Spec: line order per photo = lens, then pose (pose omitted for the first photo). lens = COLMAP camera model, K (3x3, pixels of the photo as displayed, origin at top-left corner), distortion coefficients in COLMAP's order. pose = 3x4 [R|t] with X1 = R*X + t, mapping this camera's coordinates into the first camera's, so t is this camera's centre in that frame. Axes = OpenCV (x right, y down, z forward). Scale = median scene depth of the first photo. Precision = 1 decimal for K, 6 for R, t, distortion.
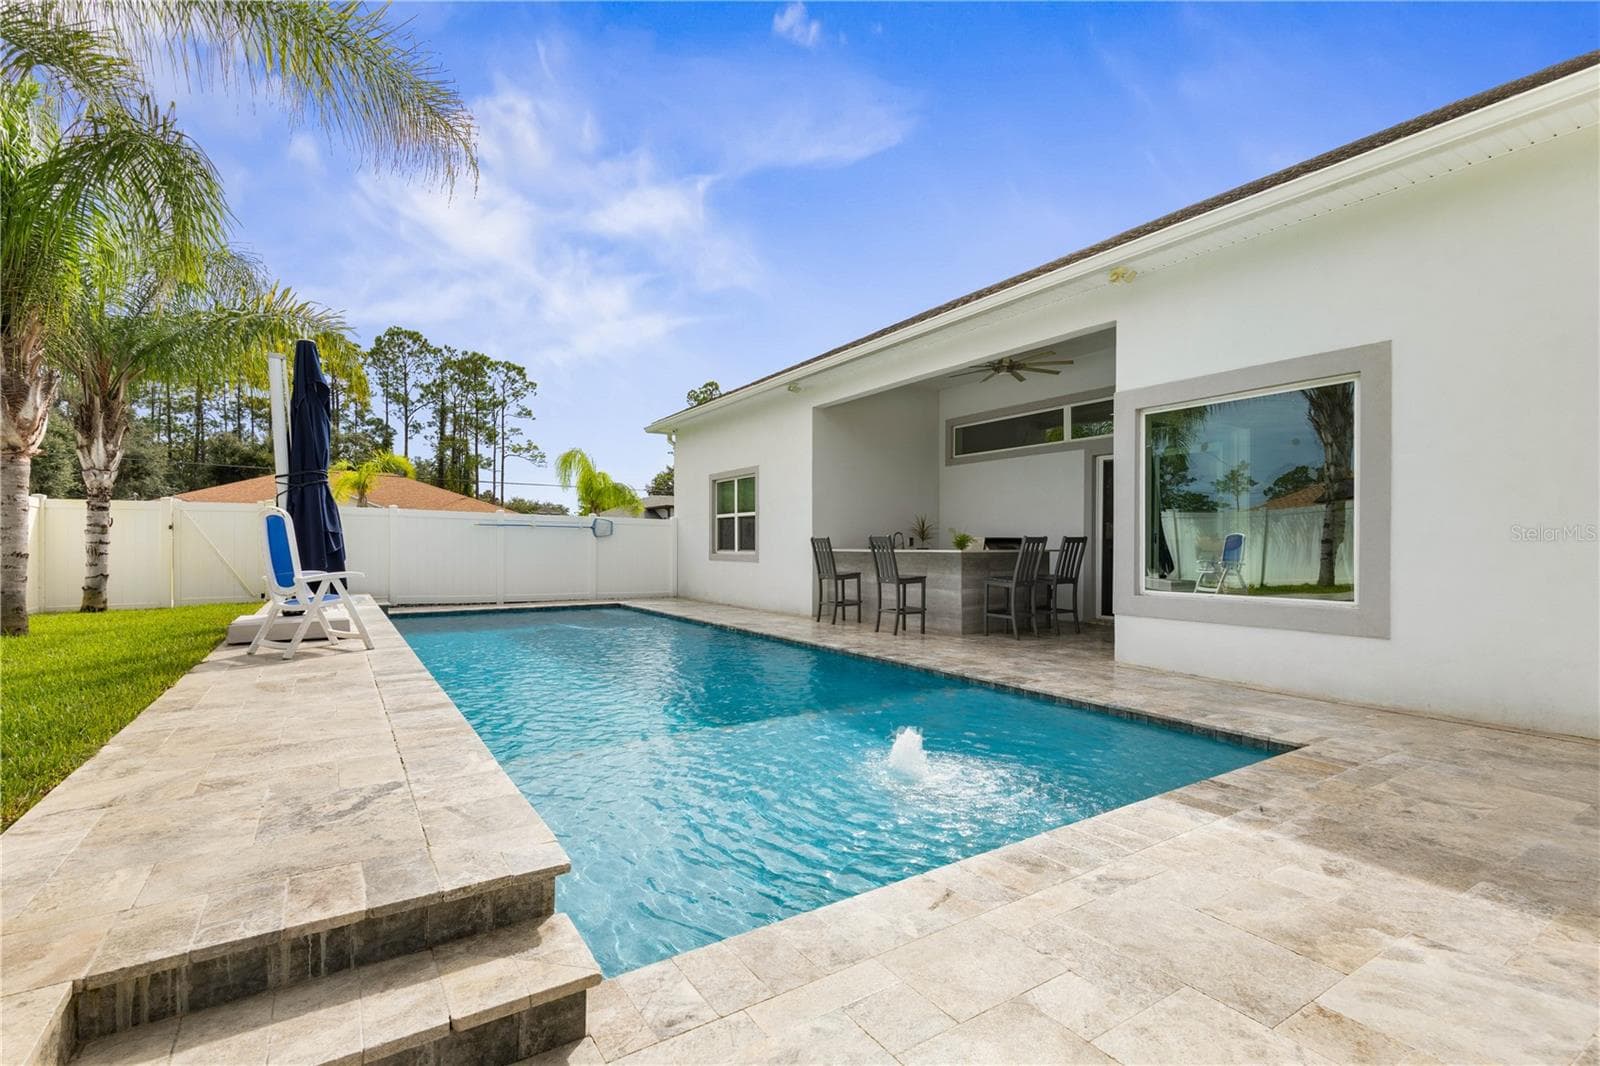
lens RADIAL K [[747.3, 0, 794.1], [0, 747.3, 535.9], [0, 0, 1]] dist [0.008490, -0.000073]
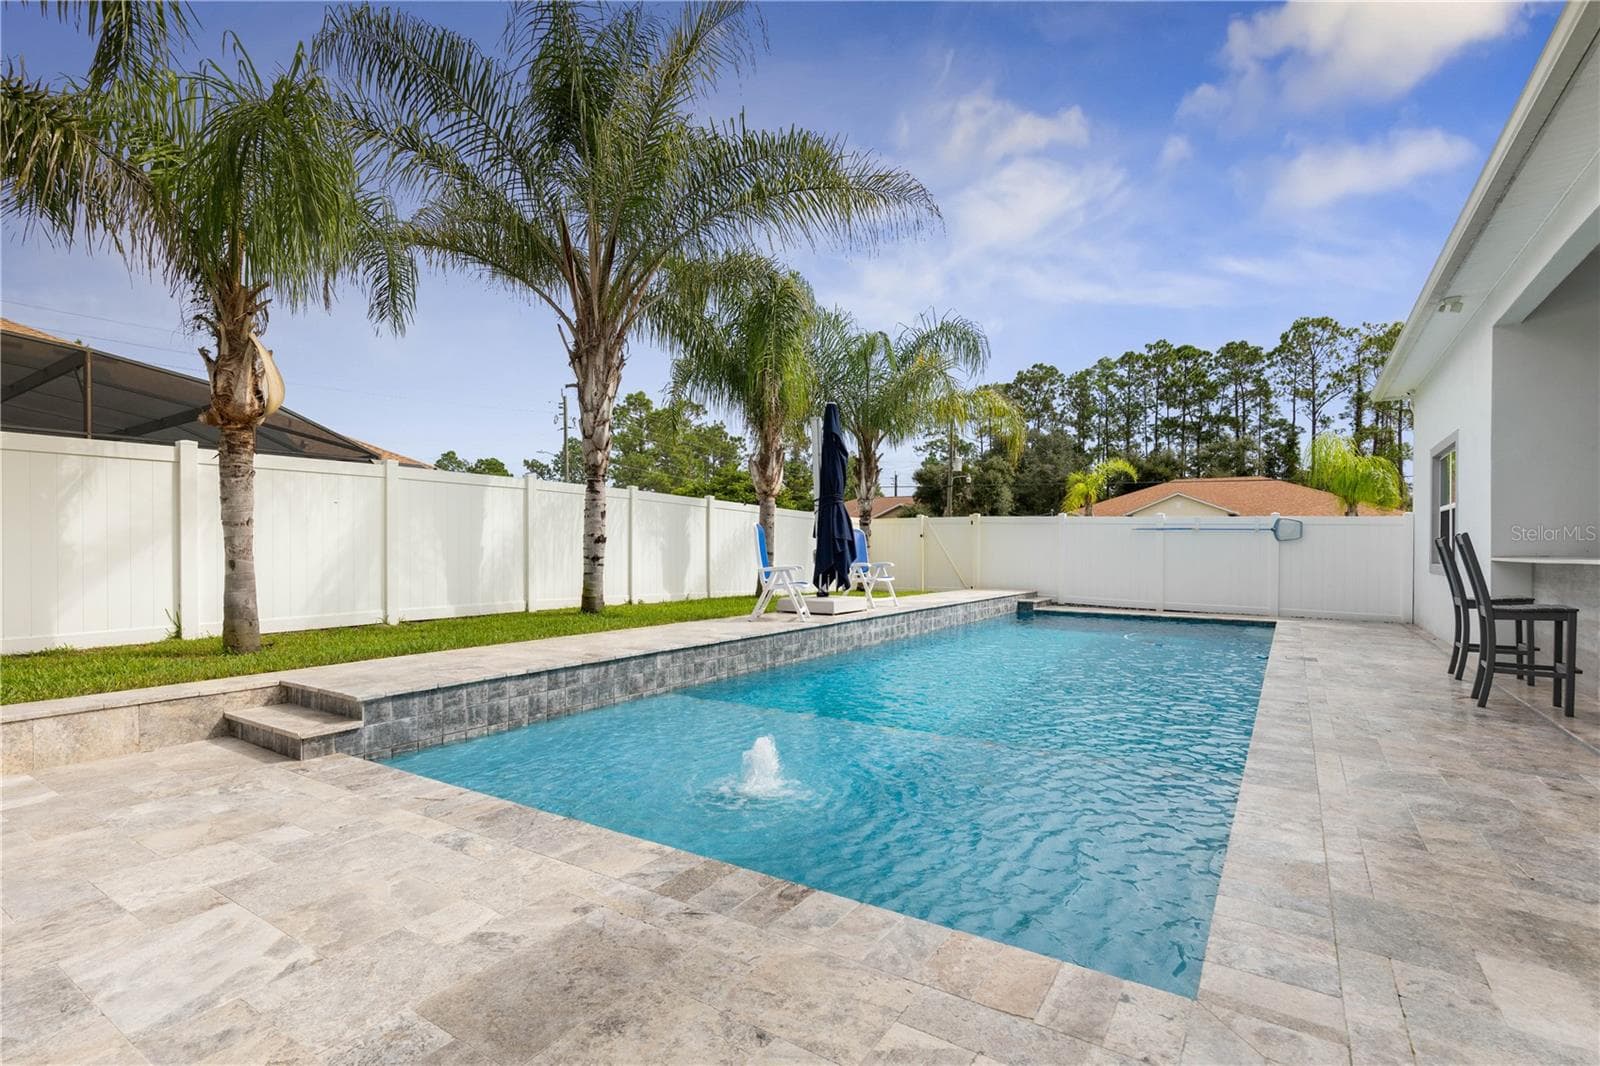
lens RADIAL K [[747.3, 0, 800.0], [0, 747.3, 548.8], [0, 0, 1]] dist [0.008490, -0.000073]
pose [[0.403317, 0.003368, -0.915054, 0.313933], [0.005069, 0.999970, 0.005914, 0.002834], [0.915046, -0.007023, 0.403288, 0.192438]]
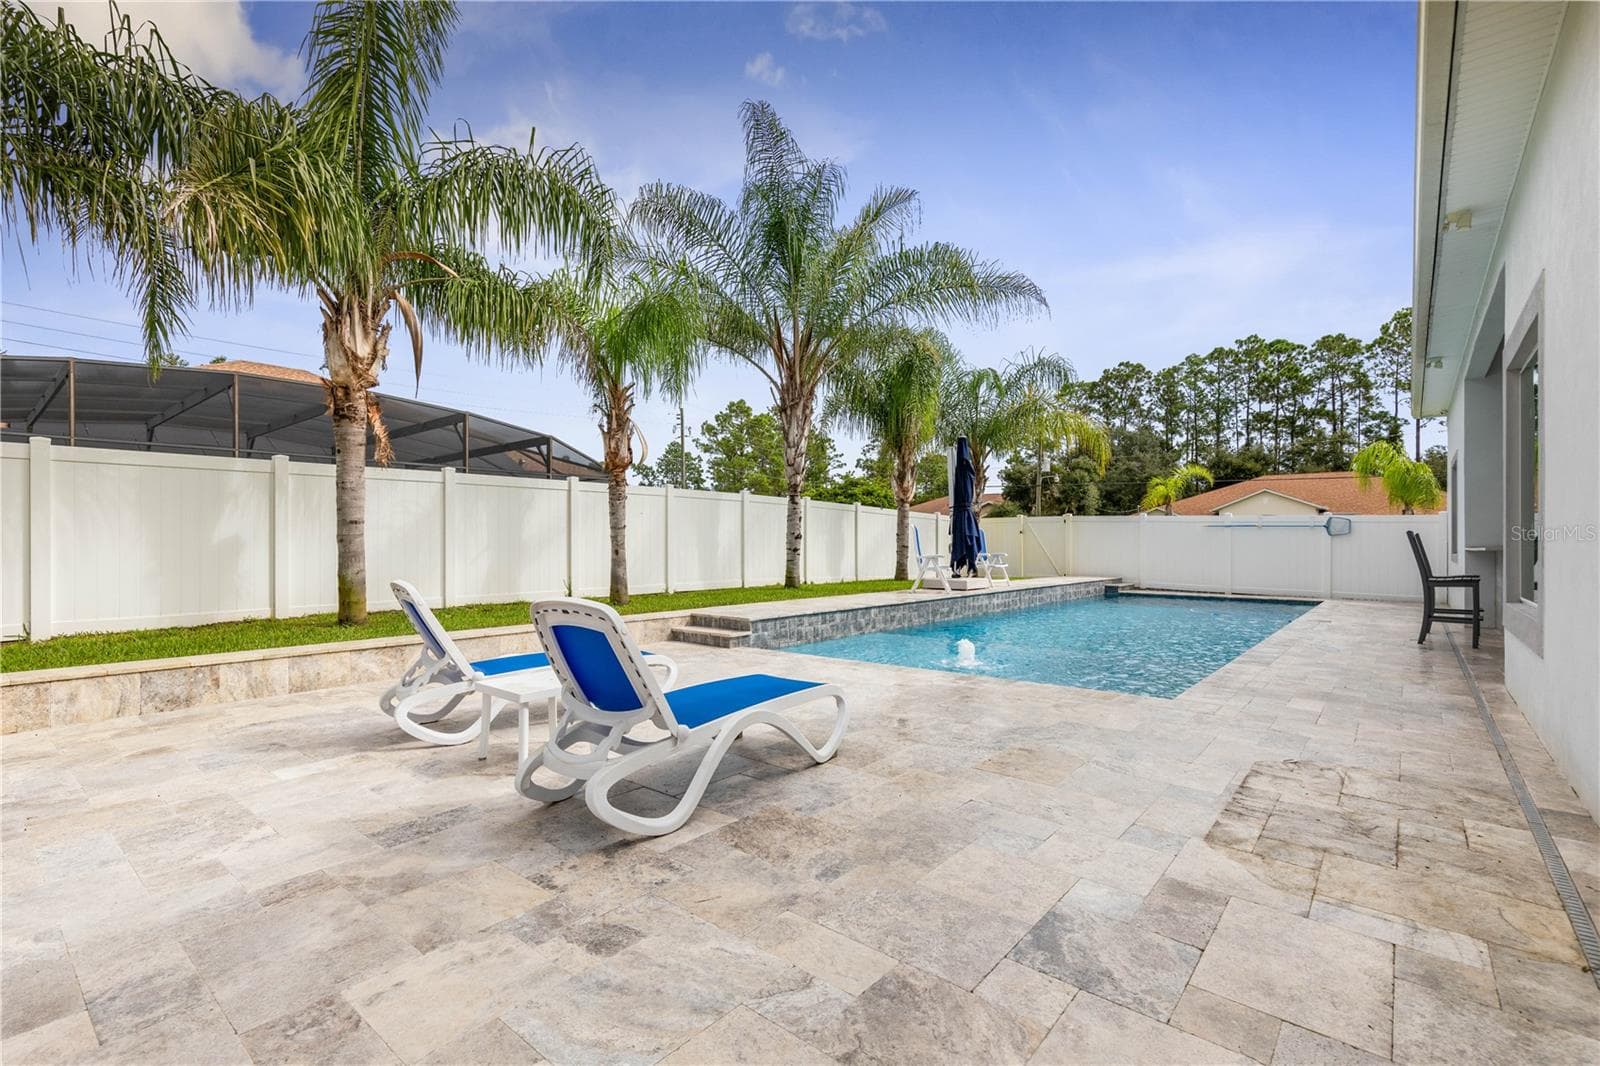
lens RADIAL K [[747.3, 0, 791.7], [0, 747.3, 539.3], [0, 0, 1]] dist [0.008490, -0.000073]
pose [[0.298471, -0.004164, -0.954410, 0.528782], [0.007890, 0.999967, -0.001896, 0.002872], [0.954386, -0.006964, 0.298494, 0.011061]]
